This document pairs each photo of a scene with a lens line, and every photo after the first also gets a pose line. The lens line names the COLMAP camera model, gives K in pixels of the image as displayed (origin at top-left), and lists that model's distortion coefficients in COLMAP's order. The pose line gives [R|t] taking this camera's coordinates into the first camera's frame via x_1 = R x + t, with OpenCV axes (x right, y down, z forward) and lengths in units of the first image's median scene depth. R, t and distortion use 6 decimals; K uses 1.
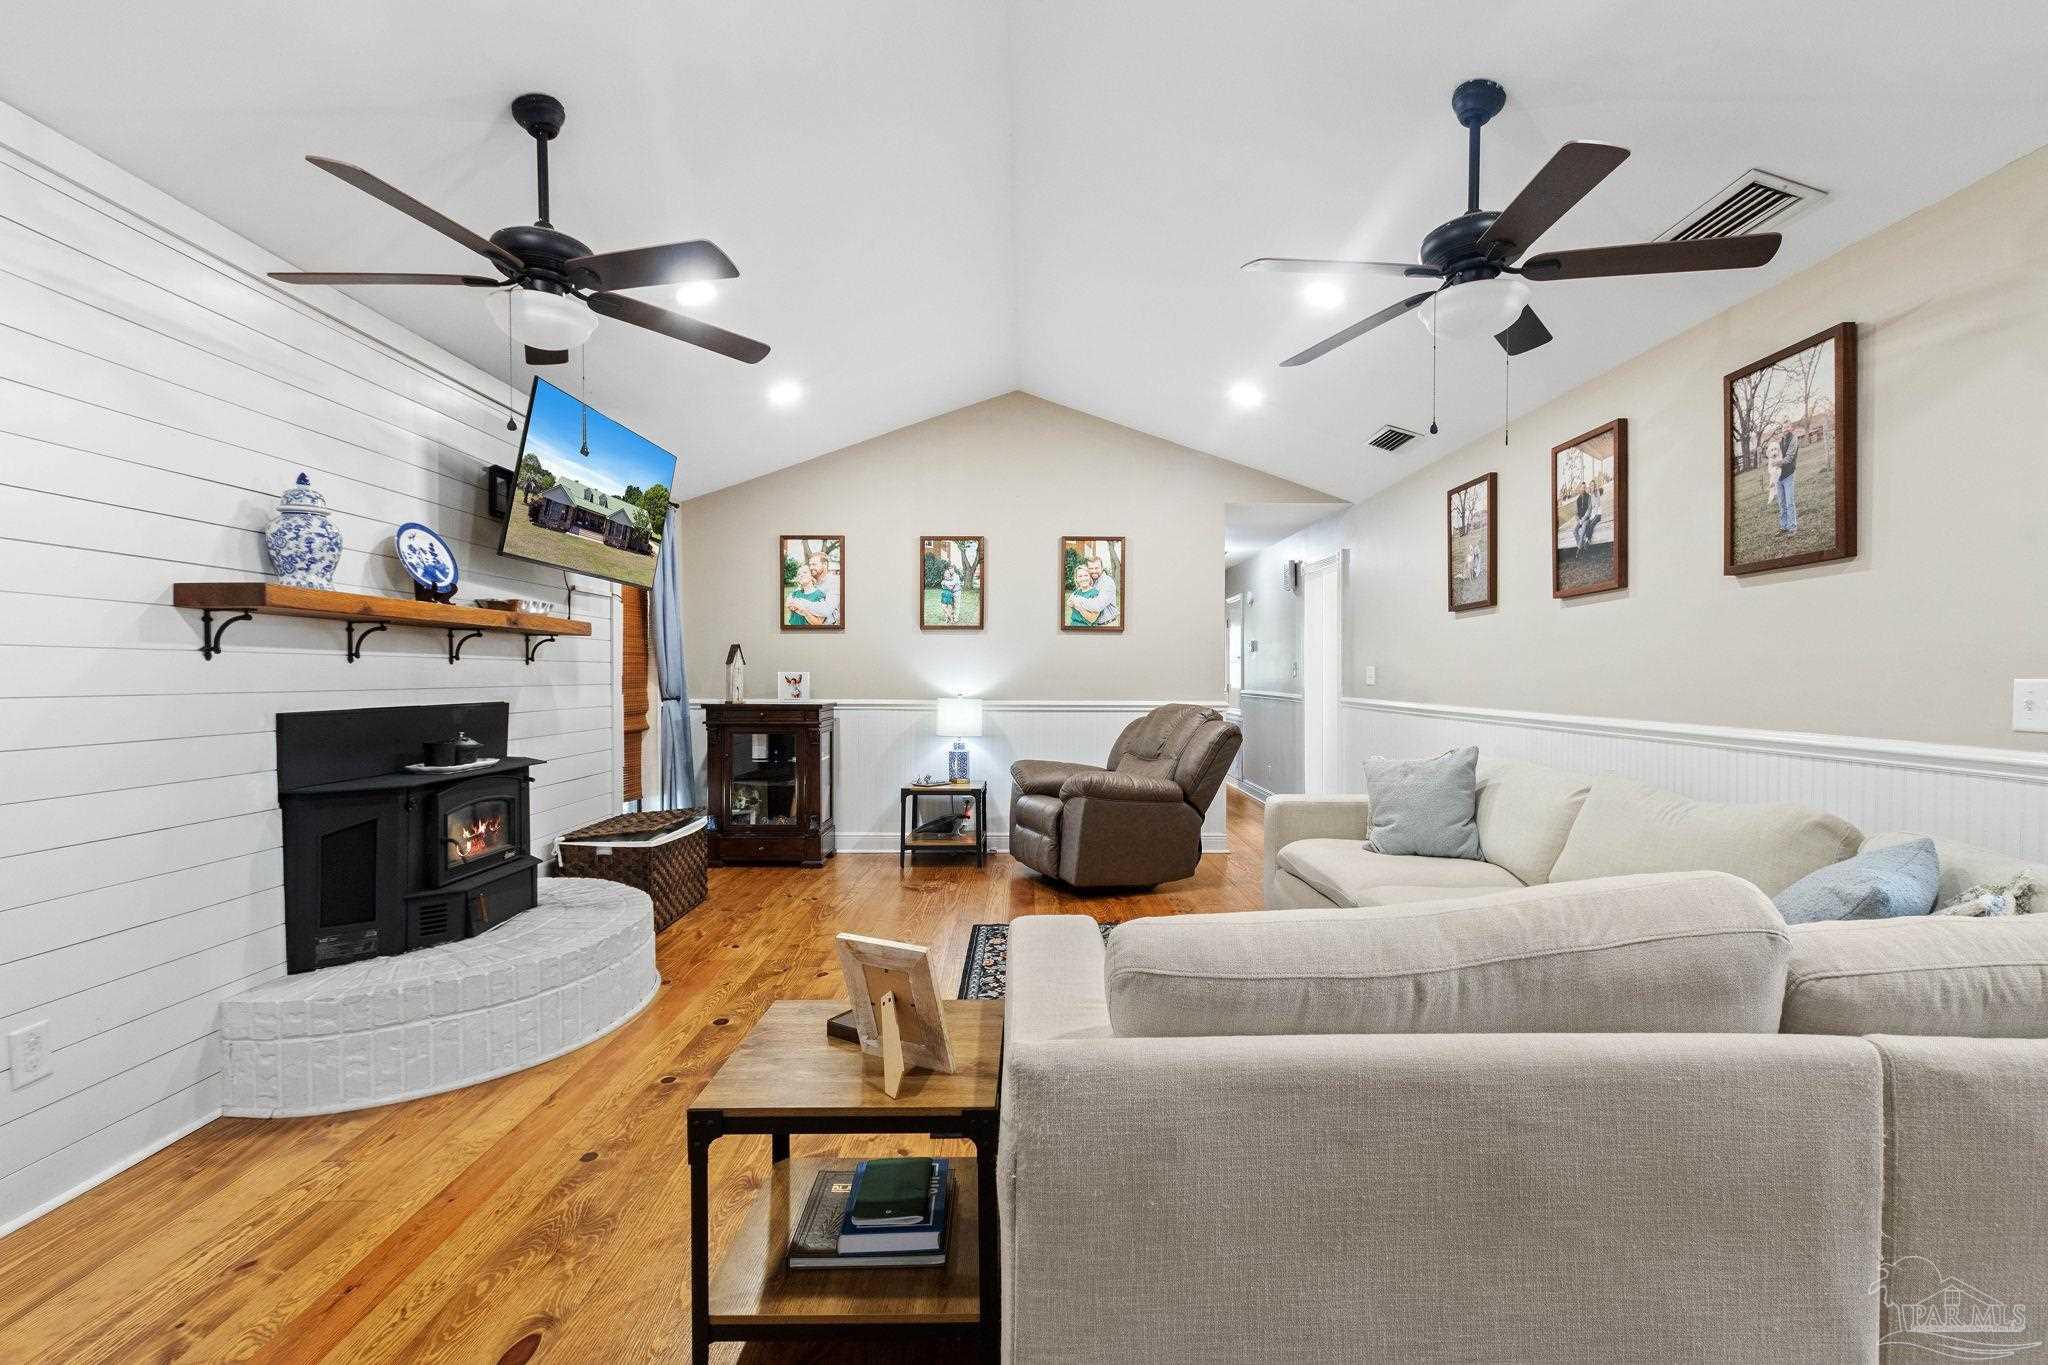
lens RADIAL K [[932.3, 0, 1032.8], [0, 932.3, 687.5], [0, 0, 1]] dist [0.002315, 0.000276]
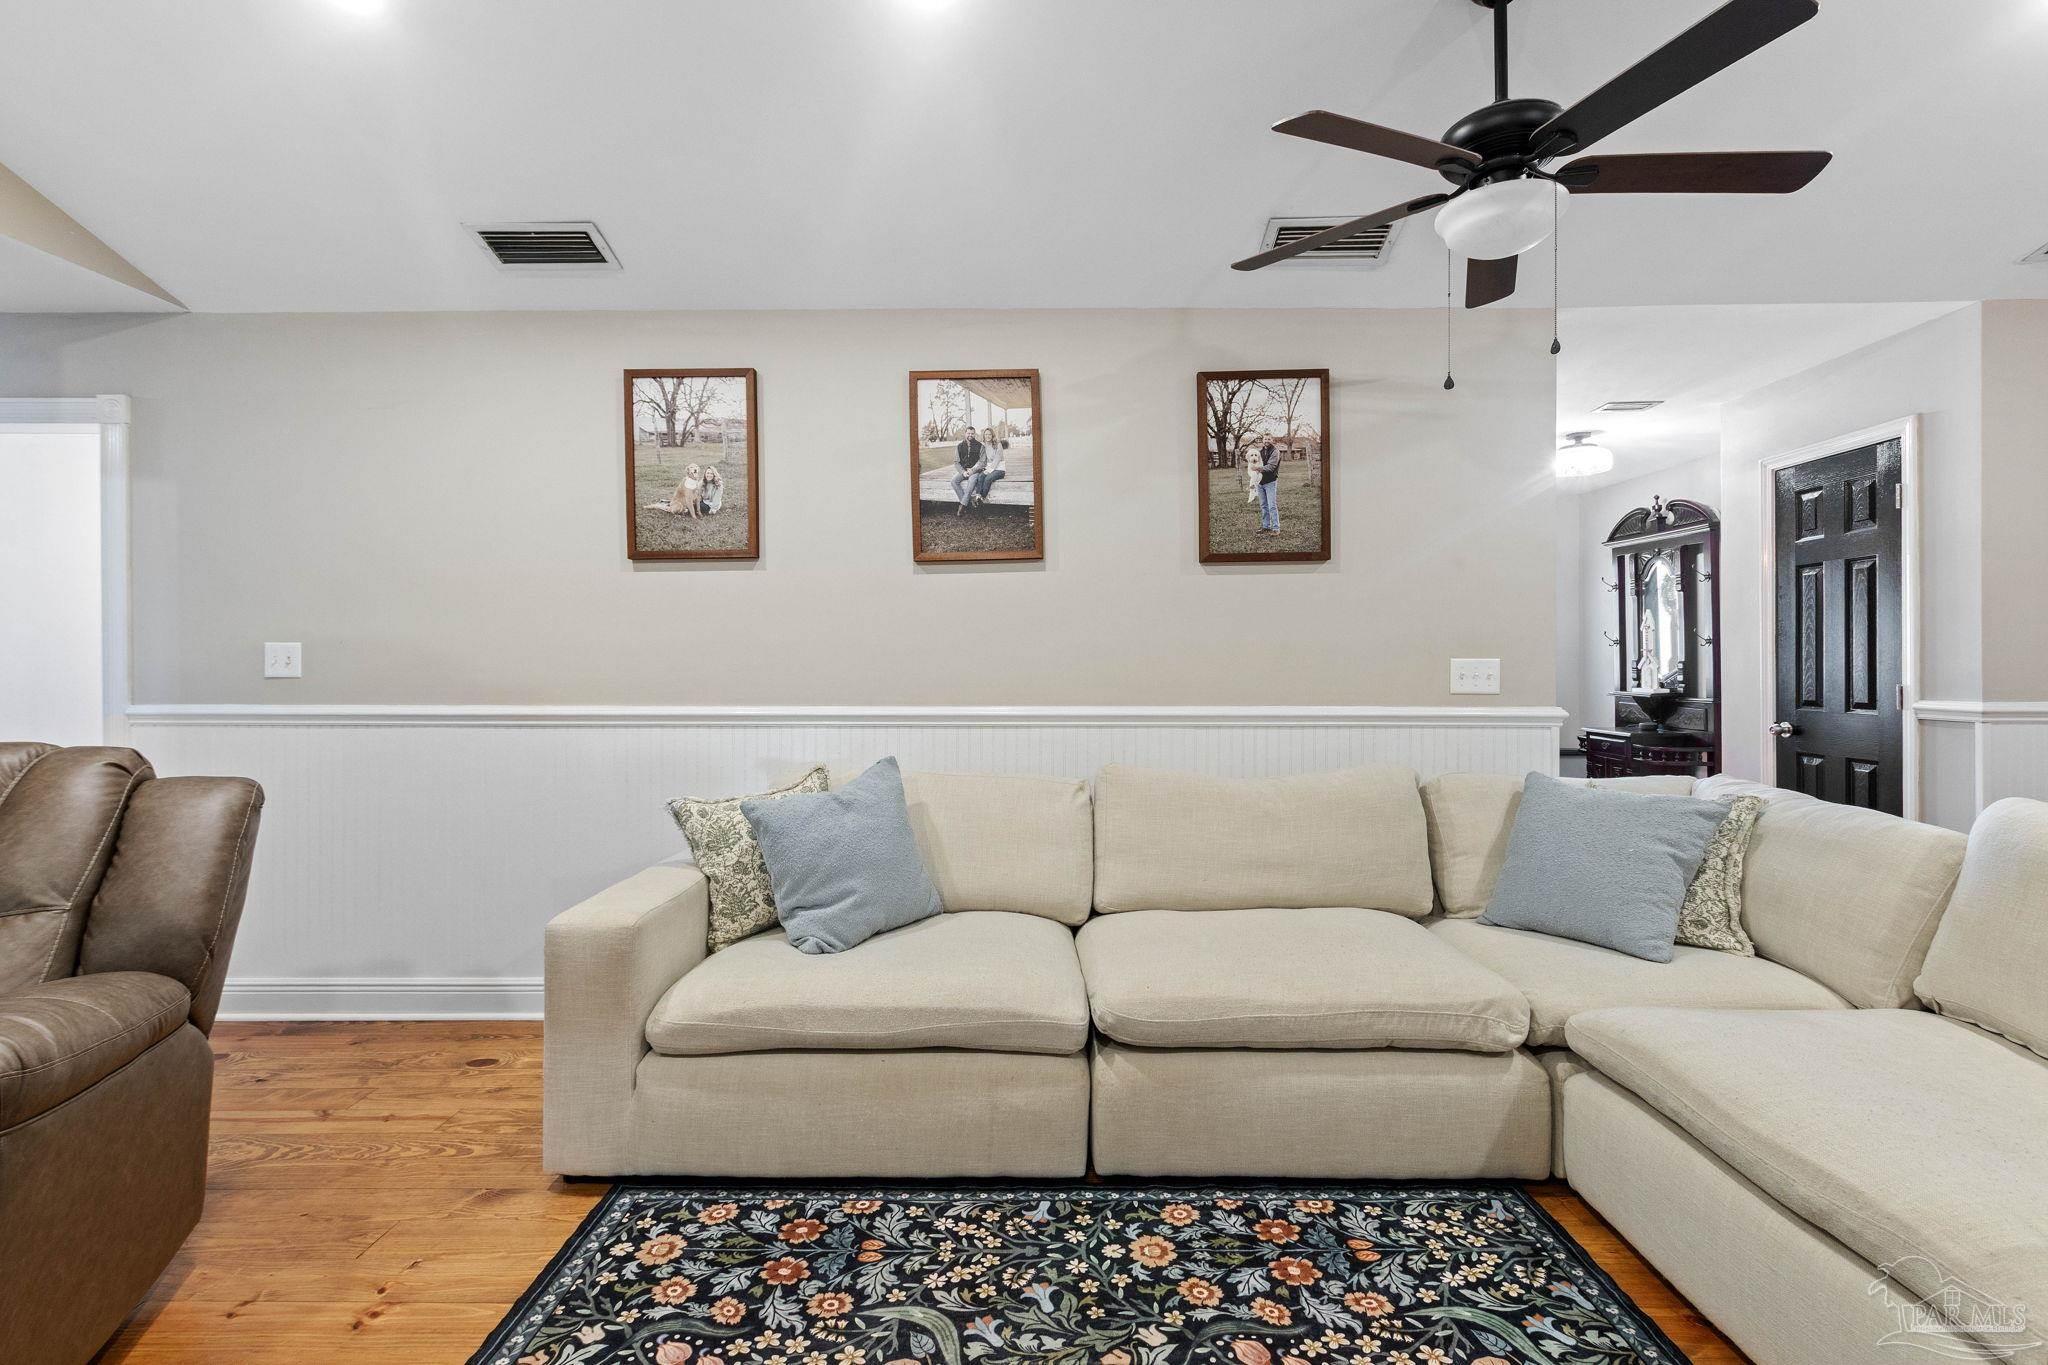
lens RADIAL K [[940.1, 0, 1023.7], [0, 940.1, 659.7], [0, 0, 1]] dist [0.006393, 0.000315]
pose [[0.018165, 0.002275, 0.999832, -0.263171], [0.014772, 0.999888, -0.002543, -0.008159], [-0.999726, 0.014816, 0.018130, 0.971867]]
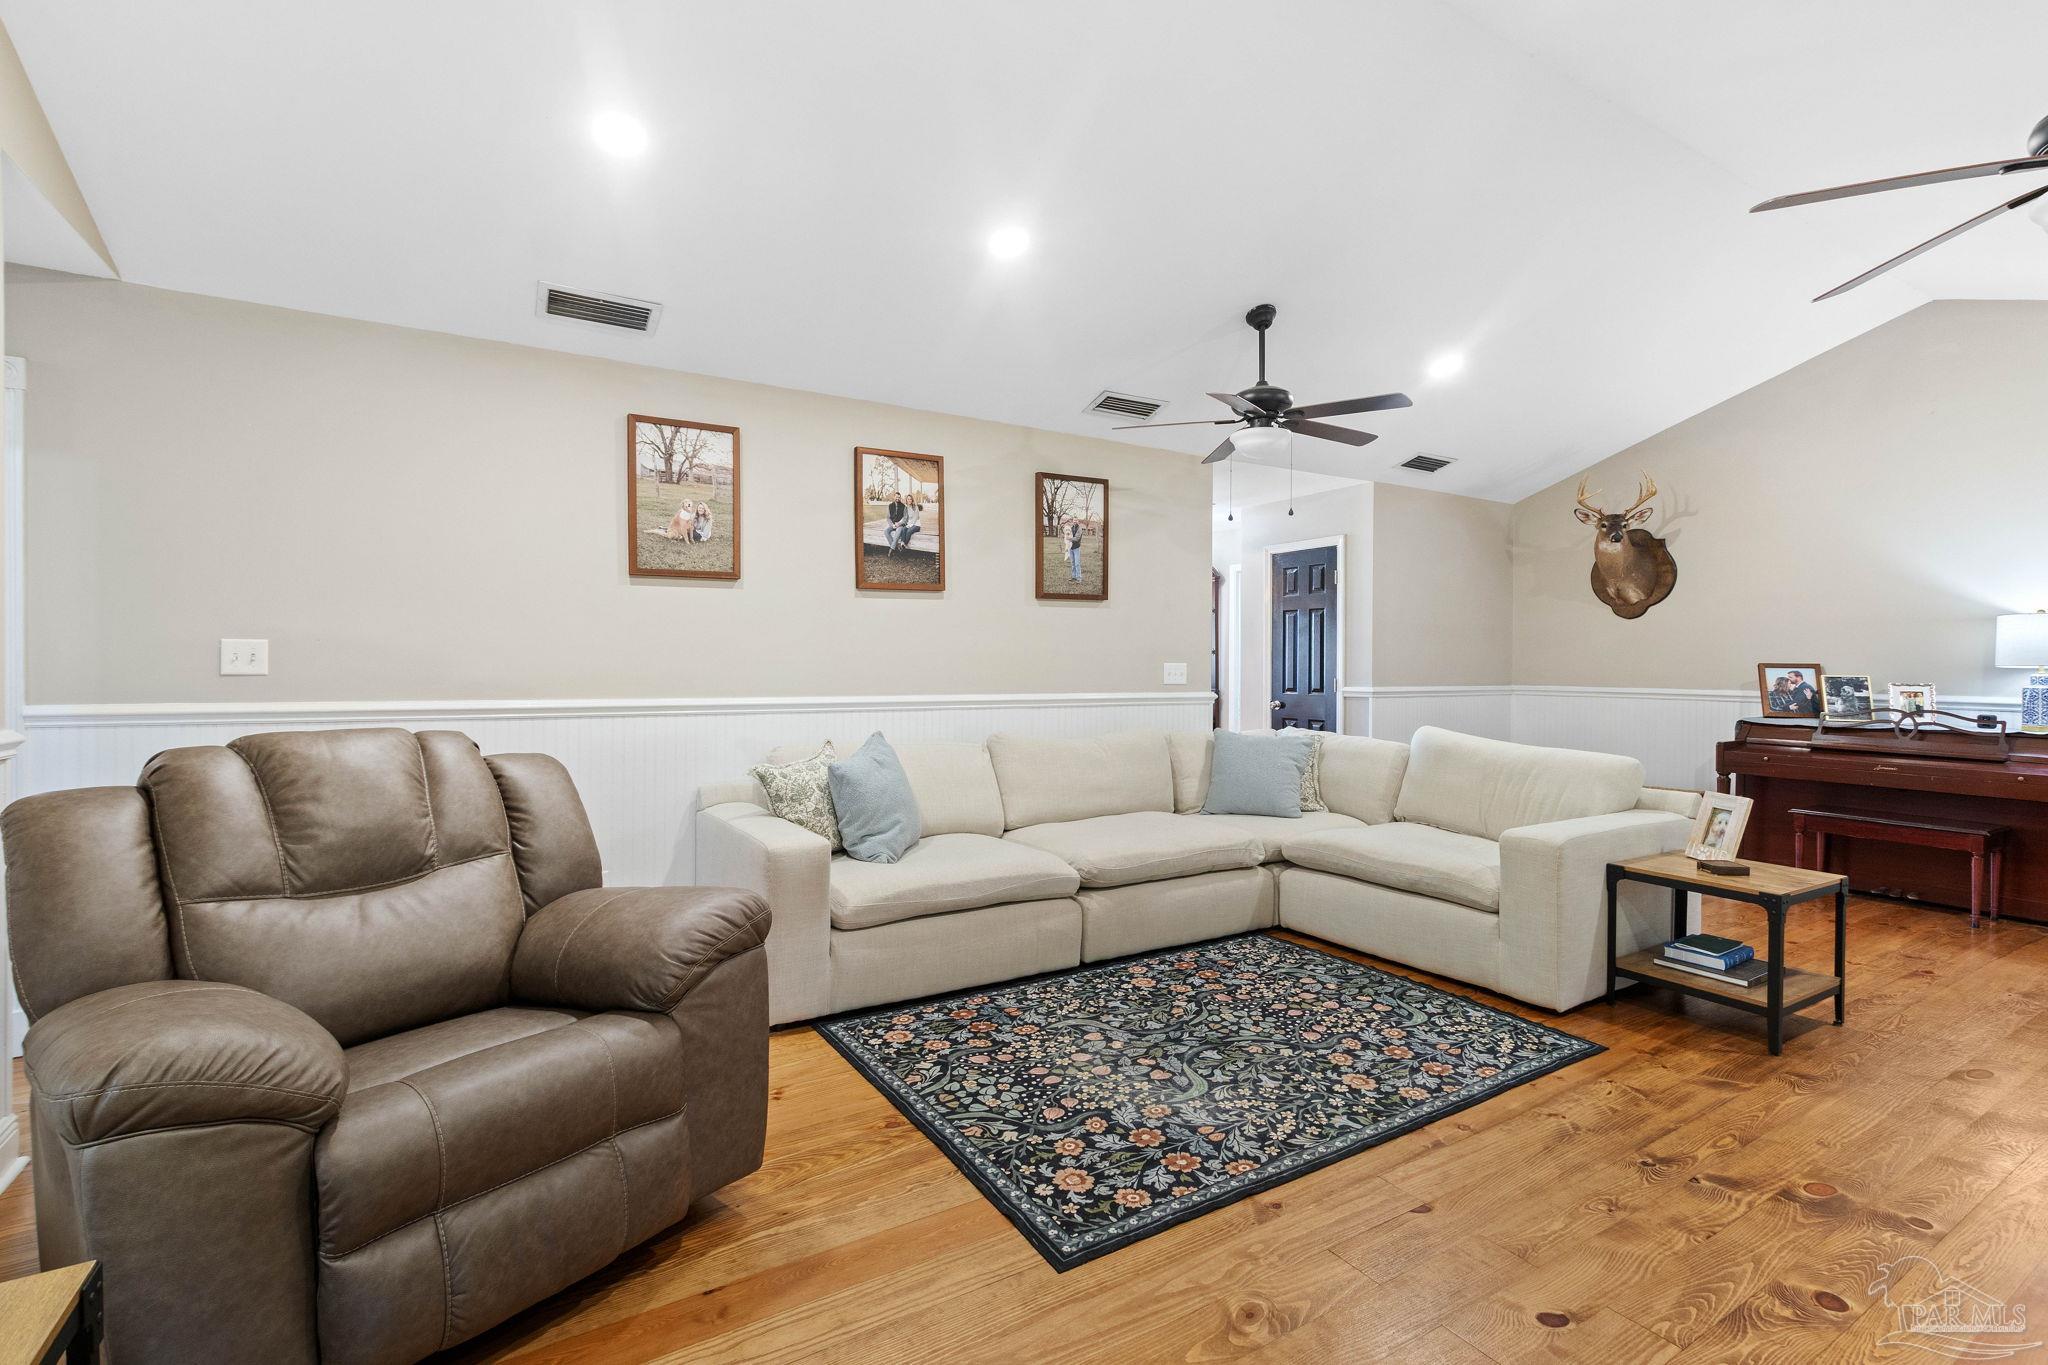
lens RADIAL K [[939.3, 0, 1025.1], [0, 939.3, 667.5], [0, 0, 1]] dist [0.003332, 0.000497]
pose [[-0.517069, -0.007465, 0.855911, -0.502746], [0.005341, 0.999914, 0.011948, -0.017374], [-0.855927, 0.010749, -0.516985, 1.517421]]
